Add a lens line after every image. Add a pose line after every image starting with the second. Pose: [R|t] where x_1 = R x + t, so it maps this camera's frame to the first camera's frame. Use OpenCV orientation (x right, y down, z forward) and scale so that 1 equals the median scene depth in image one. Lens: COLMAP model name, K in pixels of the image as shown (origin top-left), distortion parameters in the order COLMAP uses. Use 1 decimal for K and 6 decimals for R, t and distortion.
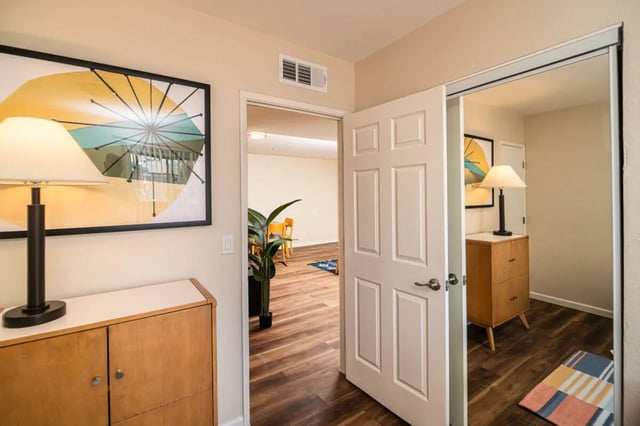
lens RADIAL K [[290.4, 0, 316.4], [0, 290.4, 195.4], [0, 0, 1]] dist [-0.000831, -0.000145]
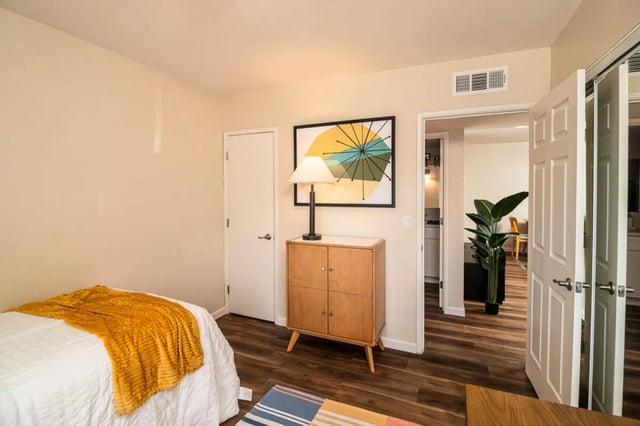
lens RADIAL K [[297.1, 0, 320.5], [0, 297.1, 197.7], [0, 0, 1]] dist [-0.014728, -0.000240]
pose [[0.554938, 0.028856, -0.831391, 0.733883], [-0.001255, 0.999426, 0.033850, -0.003172], [0.831891, -0.017741, 0.554656, -0.199926]]
